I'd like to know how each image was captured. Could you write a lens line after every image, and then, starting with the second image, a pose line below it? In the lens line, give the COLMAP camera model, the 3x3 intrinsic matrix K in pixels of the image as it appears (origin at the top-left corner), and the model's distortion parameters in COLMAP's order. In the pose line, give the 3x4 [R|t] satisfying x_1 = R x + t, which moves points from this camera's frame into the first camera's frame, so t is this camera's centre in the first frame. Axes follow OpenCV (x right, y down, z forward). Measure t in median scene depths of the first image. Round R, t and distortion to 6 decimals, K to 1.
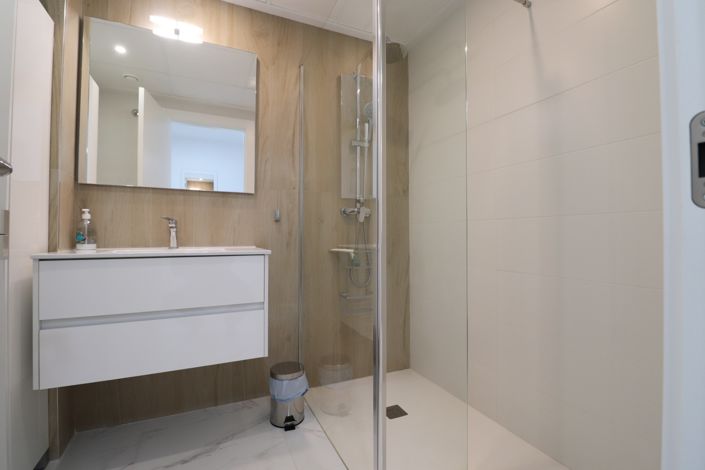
lens RADIAL K [[327.8, 0, 355.7], [0, 327.8, 233.7], [0, 0, 1]] dist [-0.006533, -0.005867]
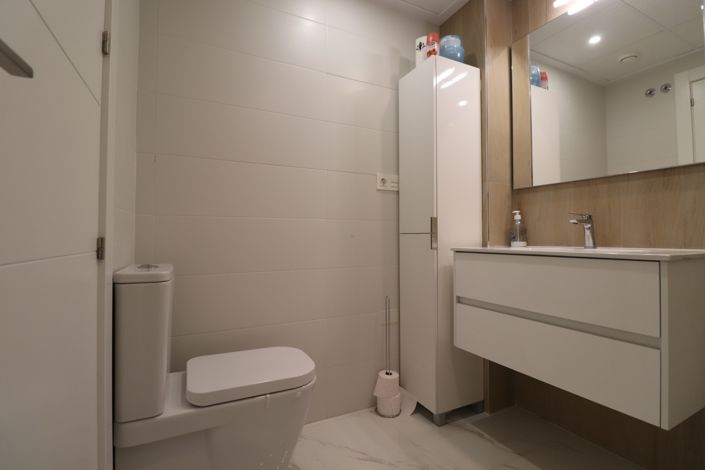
lens RADIAL K [[327.8, 0, 355.2], [0, 327.8, 233.7], [0, 0, 1]] dist [-0.006533, -0.005867]
pose [[0.036541, -0.011948, -0.999261, 0.291490], [0.008082, 0.999899, -0.011660, 0.012799], [0.999299, -0.007650, 0.036634, 0.383680]]
